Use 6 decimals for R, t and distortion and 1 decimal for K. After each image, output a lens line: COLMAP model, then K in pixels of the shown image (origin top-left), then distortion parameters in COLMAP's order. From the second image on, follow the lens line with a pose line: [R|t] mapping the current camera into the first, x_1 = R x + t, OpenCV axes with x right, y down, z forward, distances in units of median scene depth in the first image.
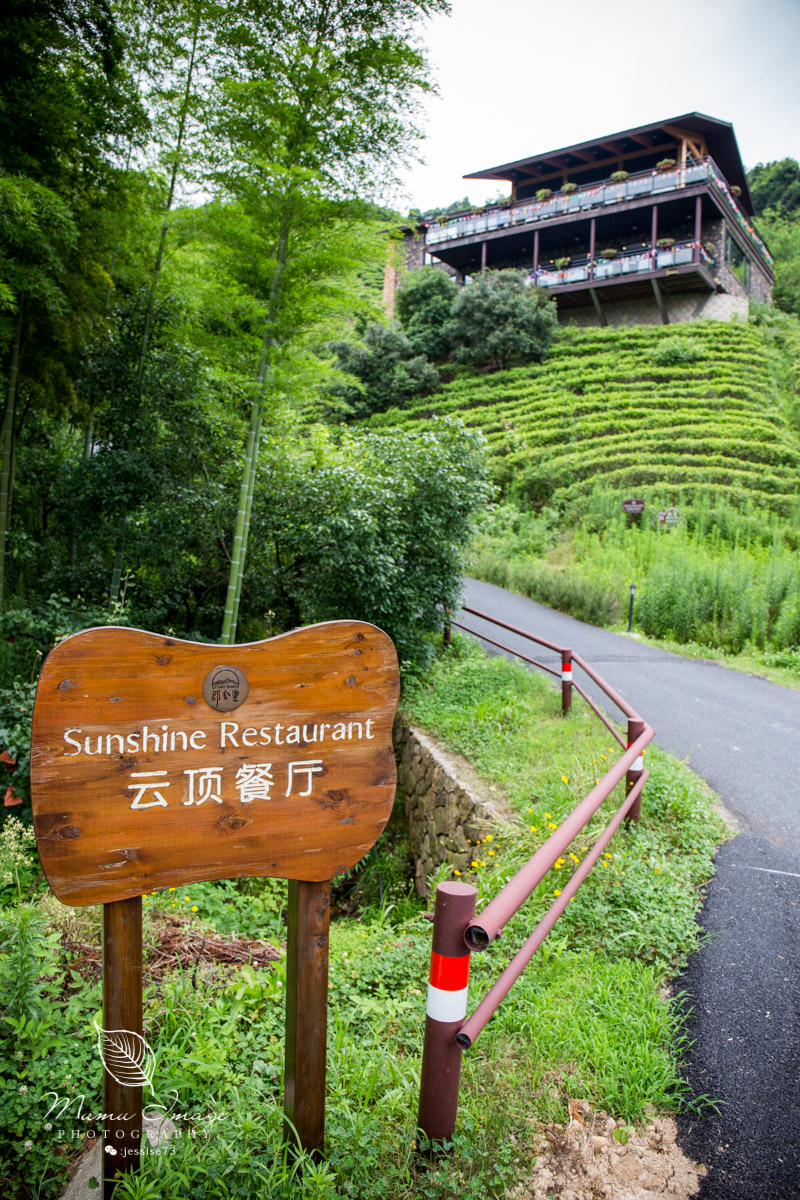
lens RADIAL K [[826.0, 0, 399.2], [0, 826.0, 601.9], [0, 0, 1]] dist [-0.005783, -0.000878]
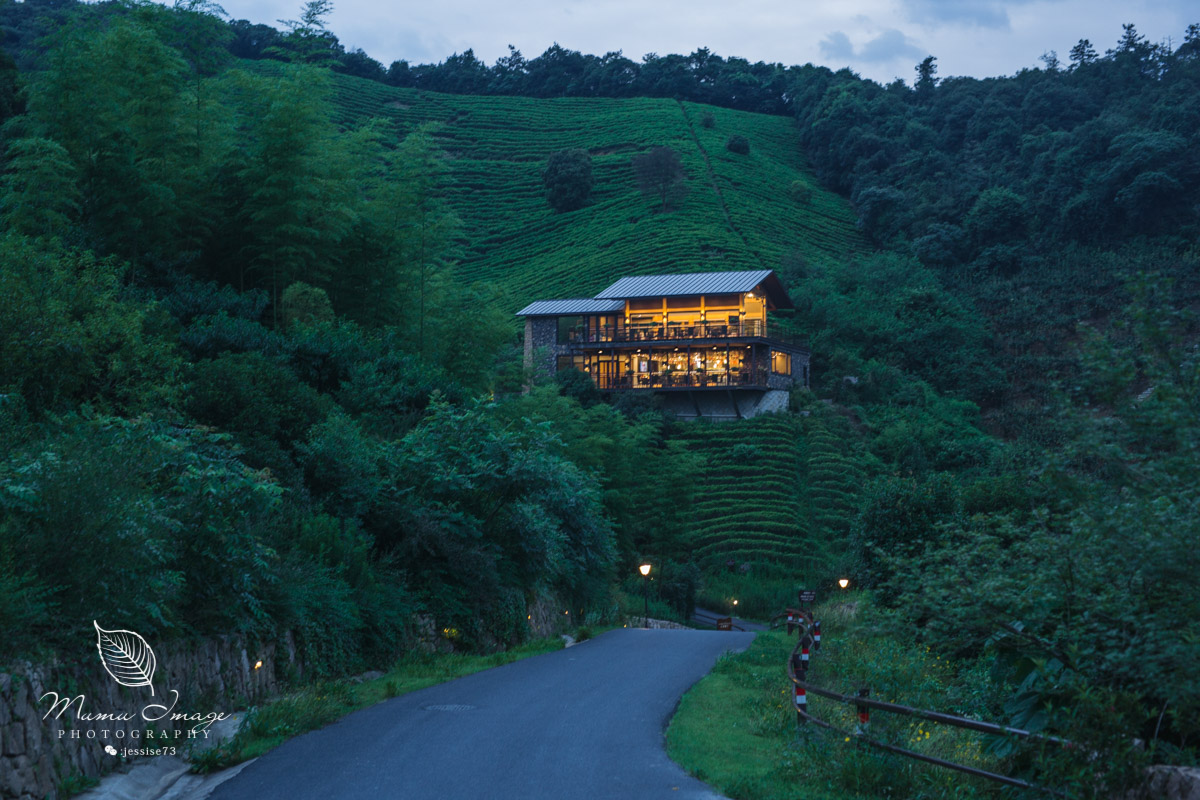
lens RADIAL K [[1735.2, 0, 594.4], [0, 1735.2, 403.2], [0, 0, 1]] dist [-0.002907, 0.000000]
pose [[0.974294, -0.021427, 0.224261, -0.986402], [0.042494, 0.995076, -0.089539, -0.119208], [-0.221238, 0.096767, 0.970407, -3.105123]]
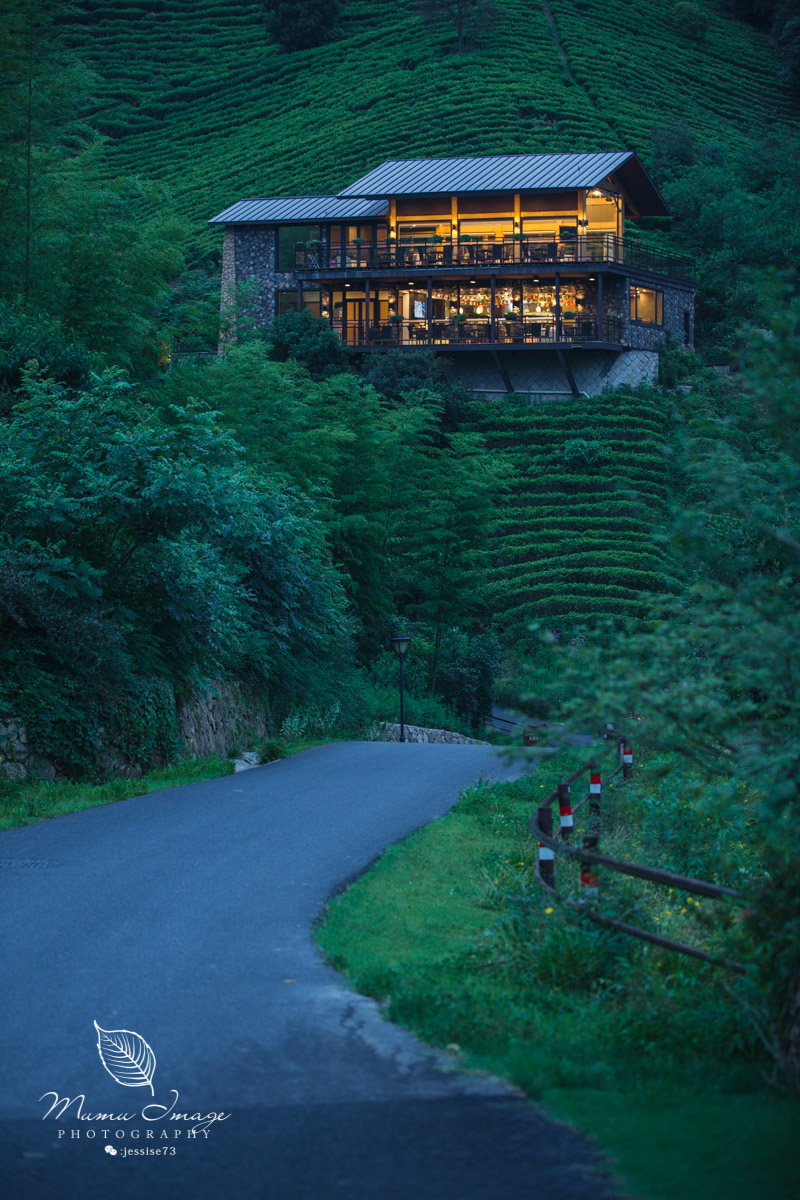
lens RADIAL K [[2901.2, 0, 401.4], [0, 2901.2, 599.1], [0, 0, 1]] dist [-0.207838, 0.000000]
pose [[0.970996, -0.035355, 0.236466, -0.962815], [0.038473, 0.999223, -0.008583, -0.121419], [-0.235978, 0.017431, 0.971602, -3.171414]]
